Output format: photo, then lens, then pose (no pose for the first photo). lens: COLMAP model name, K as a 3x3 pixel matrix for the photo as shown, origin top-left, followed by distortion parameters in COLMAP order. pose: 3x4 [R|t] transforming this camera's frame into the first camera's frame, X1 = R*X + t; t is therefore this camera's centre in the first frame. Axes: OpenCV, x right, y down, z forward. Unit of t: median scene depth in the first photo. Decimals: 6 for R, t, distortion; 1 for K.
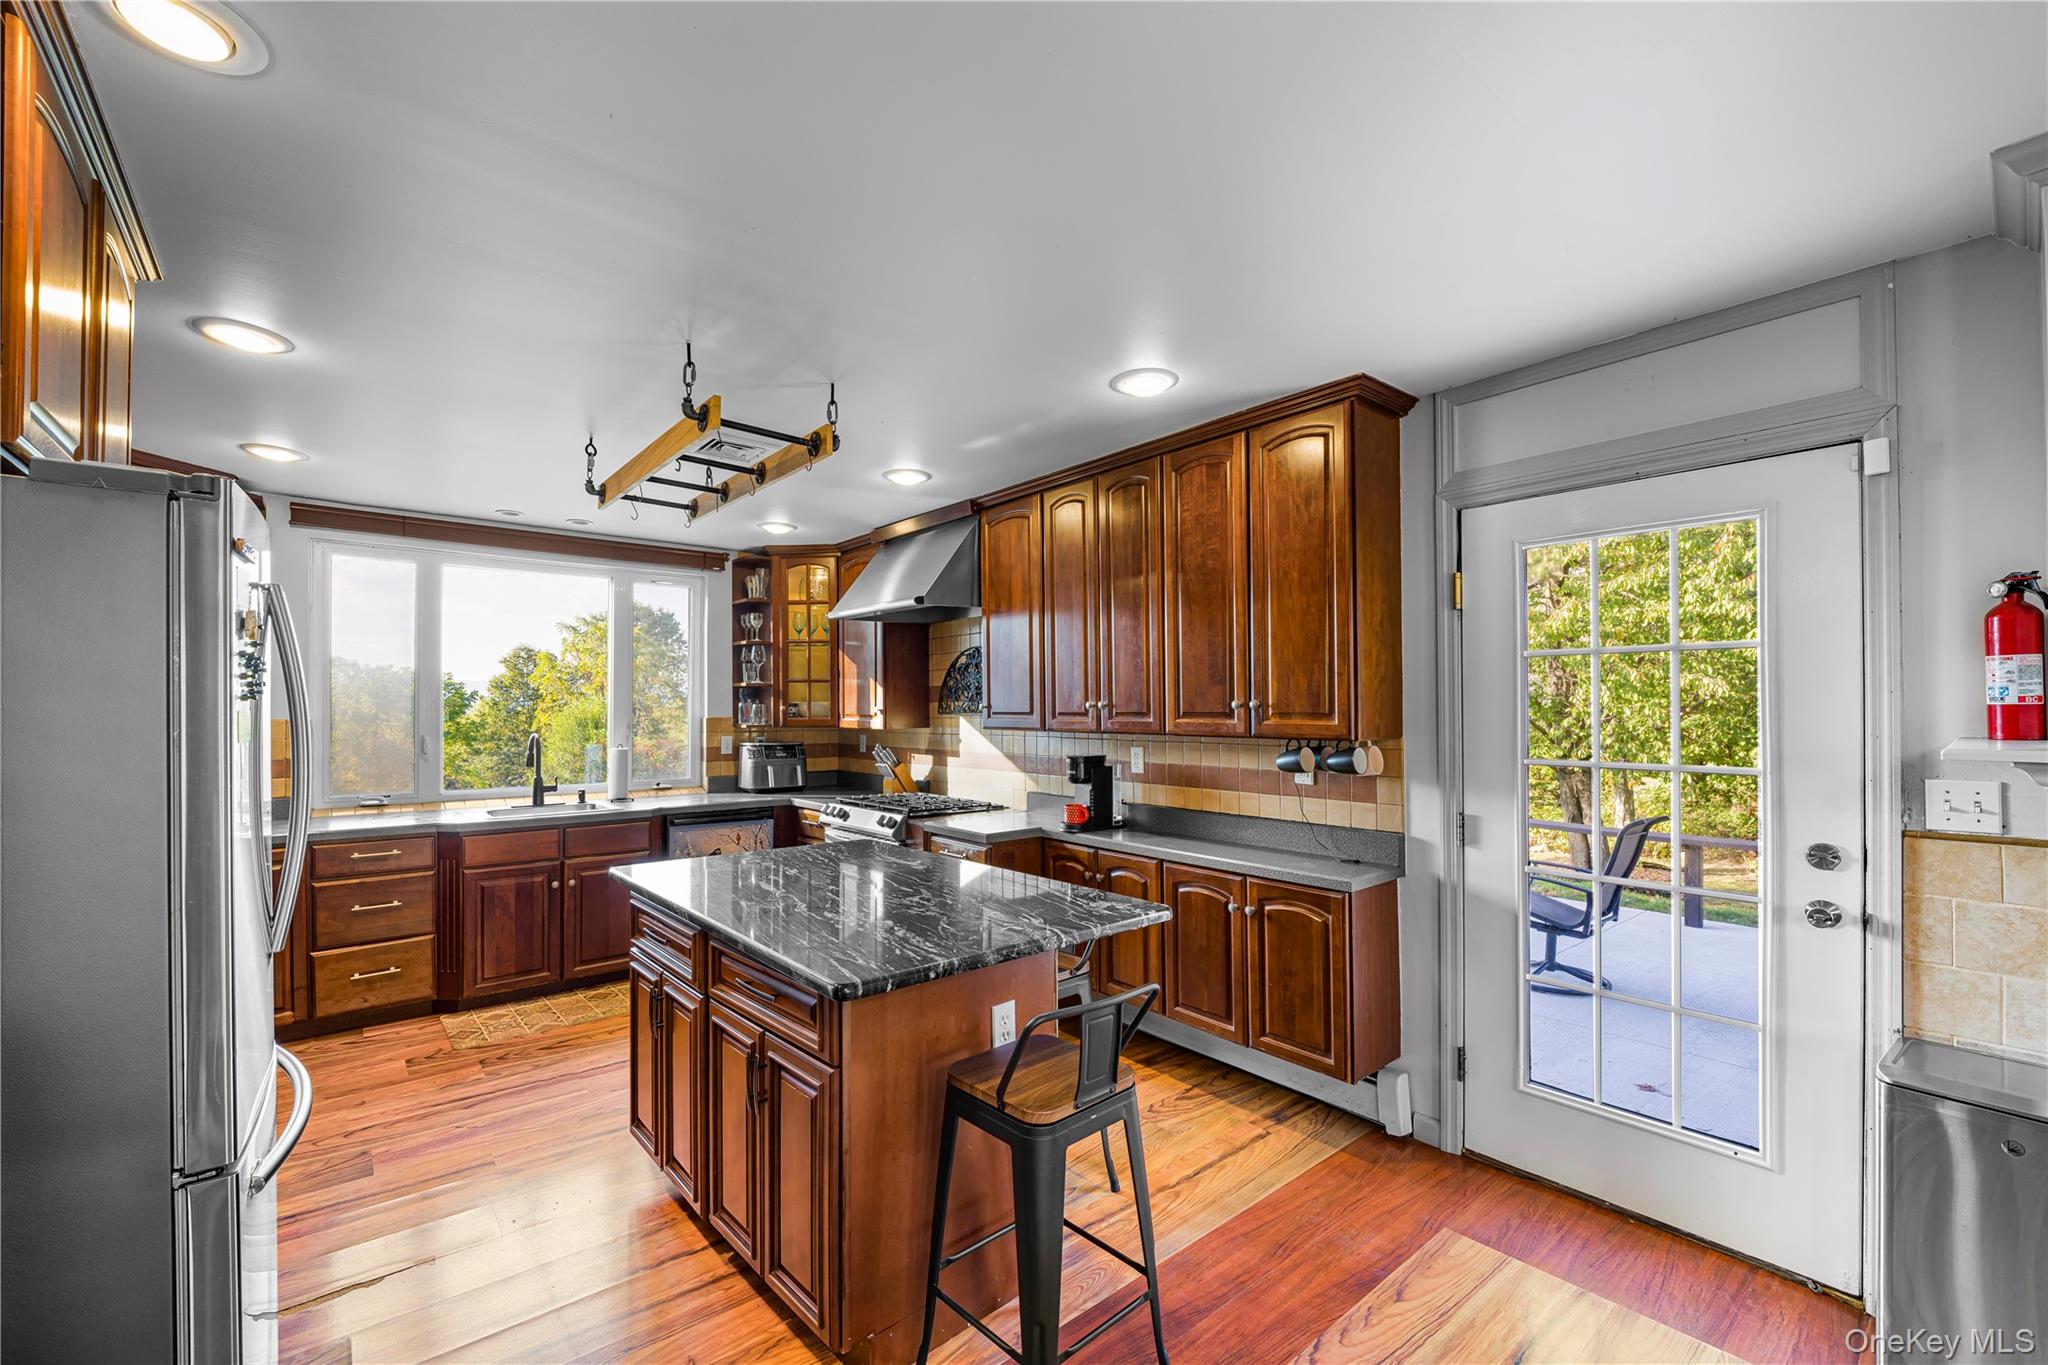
lens RADIAL K [[858.7, 0, 1033.0], [0, 858.7, 692.4], [0, 0, 1]] dist [-0.005162, -0.001780]
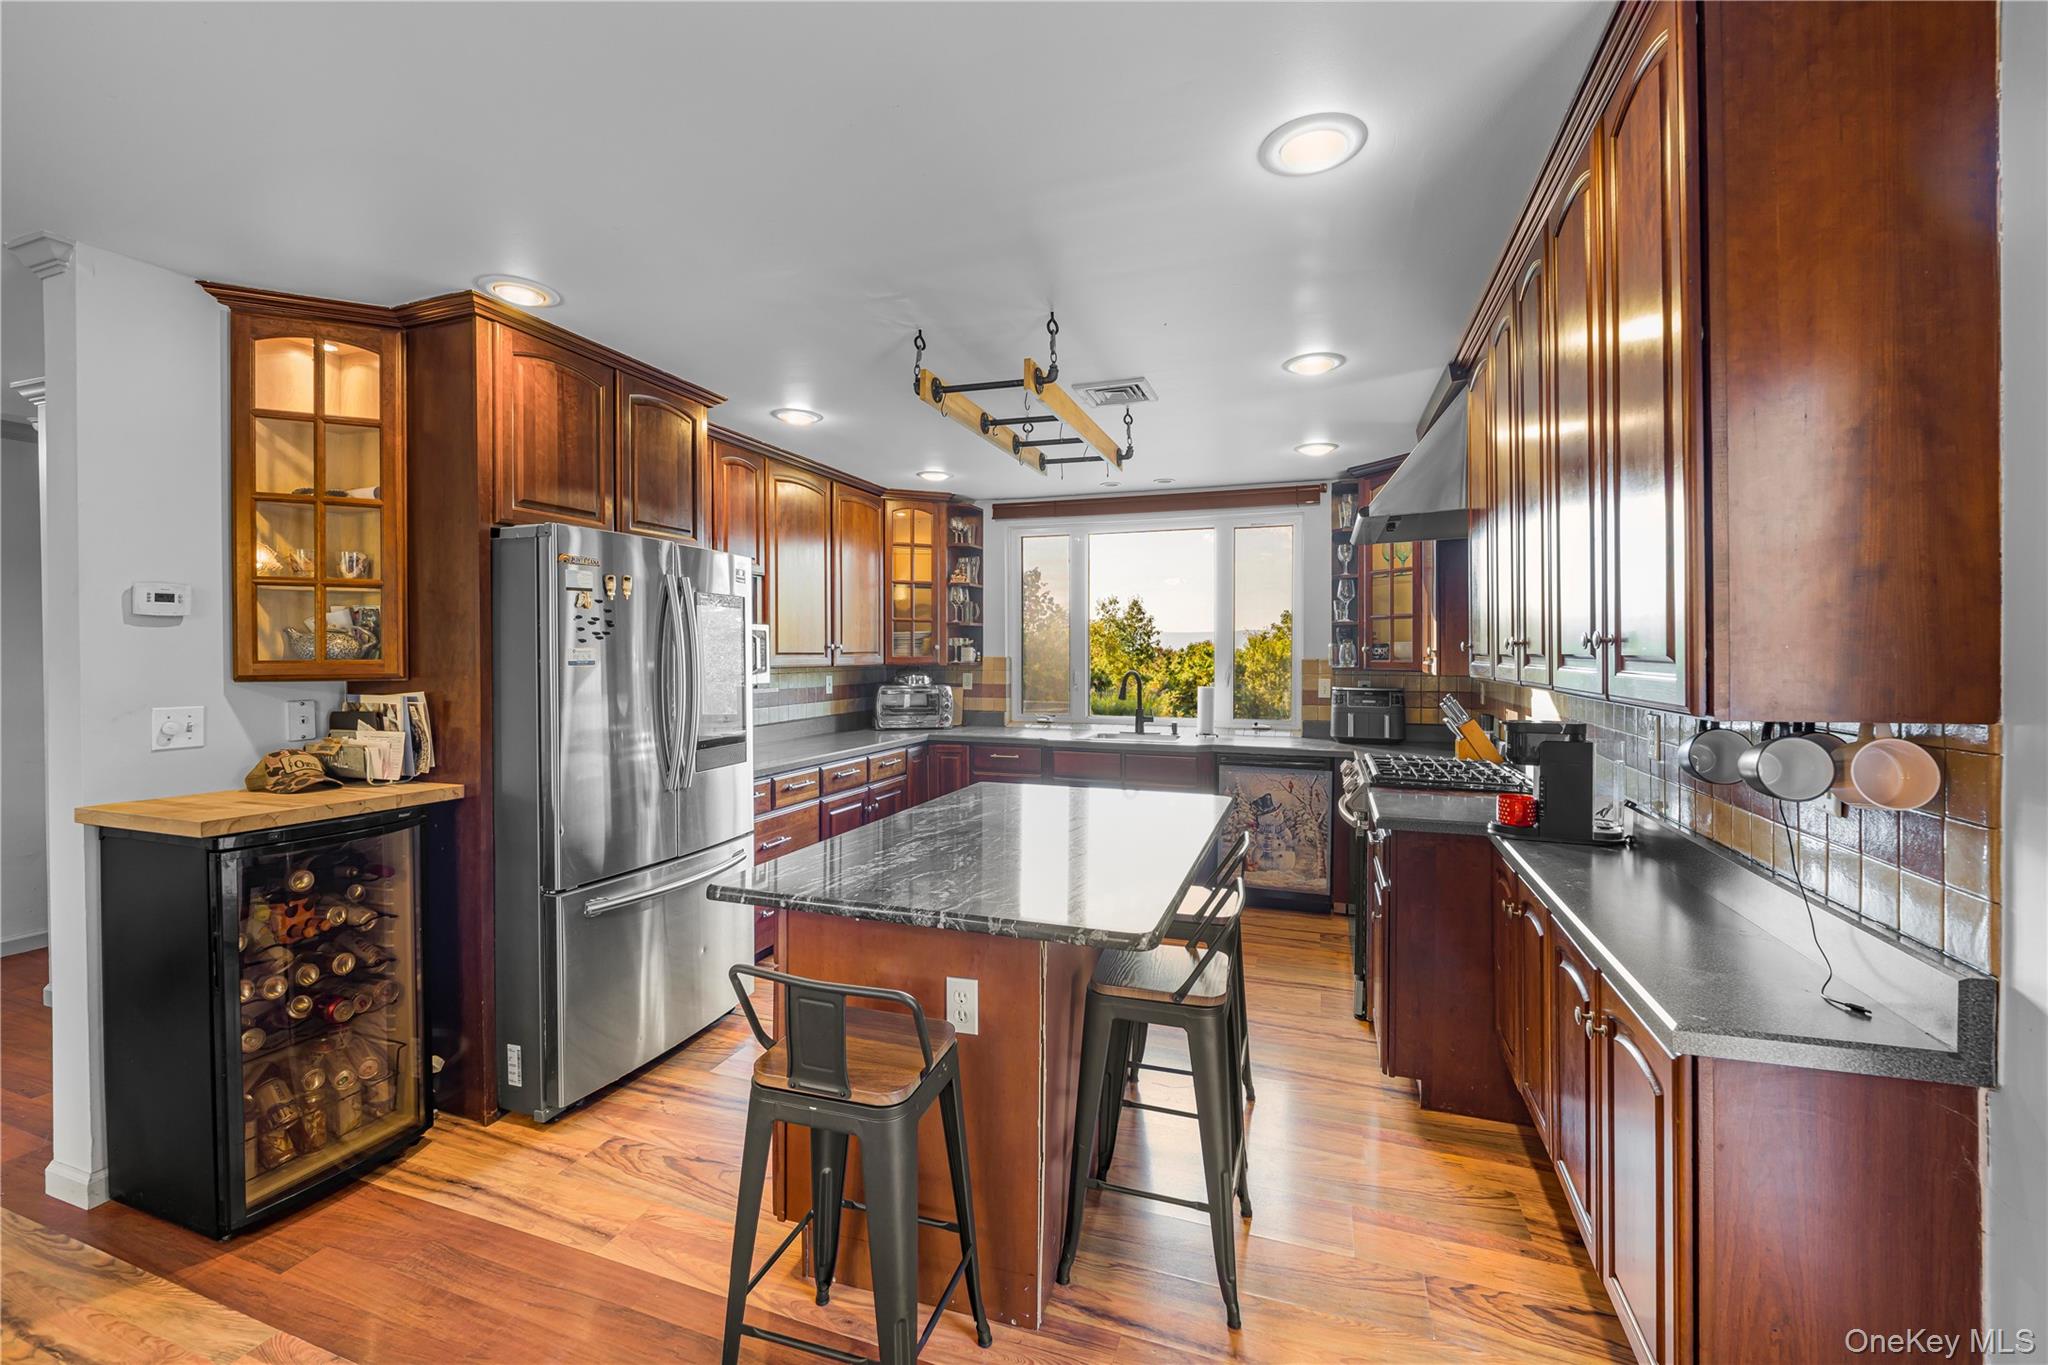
lens RADIAL K [[858.7, 0, 1007.0], [0, 858.7, 658.0], [0, 0, 1]] dist [-0.005162, -0.001780]
pose [[0.482199, 0.007550, -0.876029, 0.443460], [0.014373, 0.999760, 0.016528, 0.011140], [0.875944, -0.020561, 0.481975, 0.363313]]
